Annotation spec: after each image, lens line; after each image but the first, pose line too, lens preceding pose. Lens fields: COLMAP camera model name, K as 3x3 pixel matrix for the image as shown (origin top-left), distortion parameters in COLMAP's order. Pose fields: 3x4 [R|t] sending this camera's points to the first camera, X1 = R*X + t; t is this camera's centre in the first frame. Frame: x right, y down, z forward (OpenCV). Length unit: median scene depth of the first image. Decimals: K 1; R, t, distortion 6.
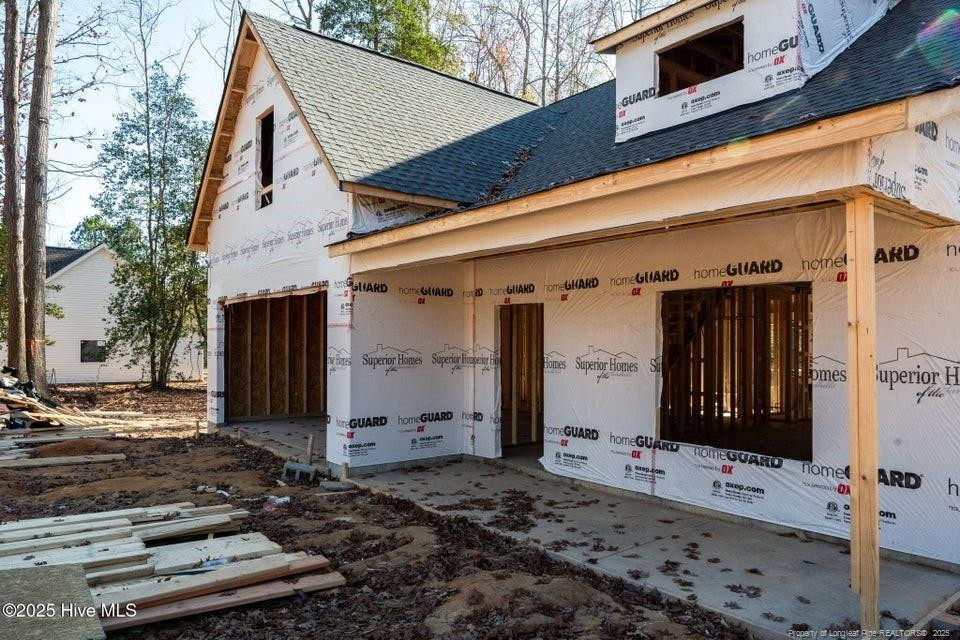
lens RADIAL K [[656.9, 0, 481.1], [0, 656.9, 318.1], [0, 0, 1]] dist [0.004506, 0.003887]
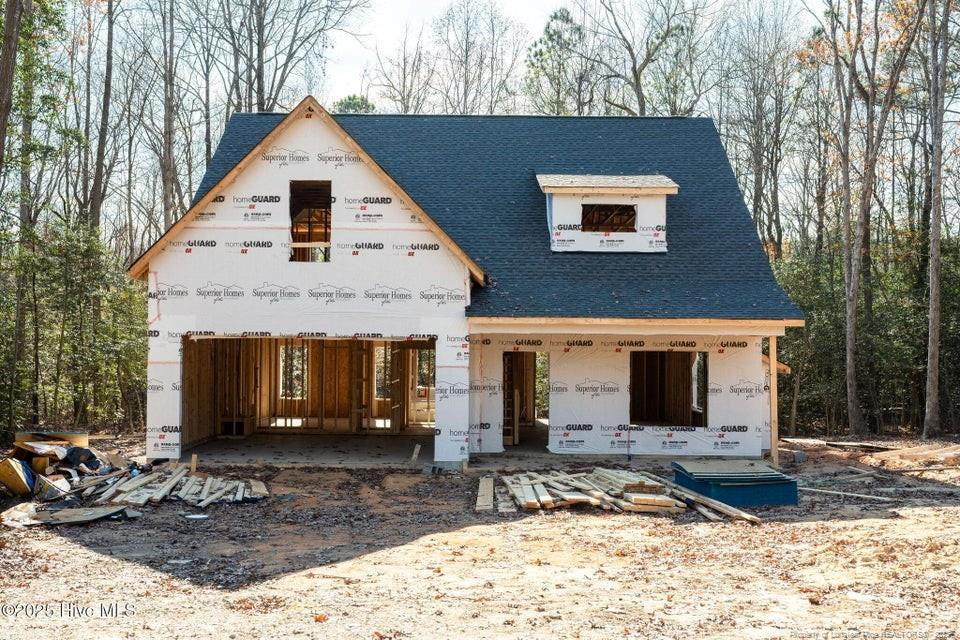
lens RADIAL K [[656.9, 0, 482.2], [0, 656.9, 326.7], [0, 0, 1]] dist [0.004506, 0.003887]
pose [[0.638165, -0.014204, 0.769768, -1.402197], [-0.034532, 0.998295, 0.047050, -0.174479], [-0.769124, -0.056607, 0.636587, 0.089725]]
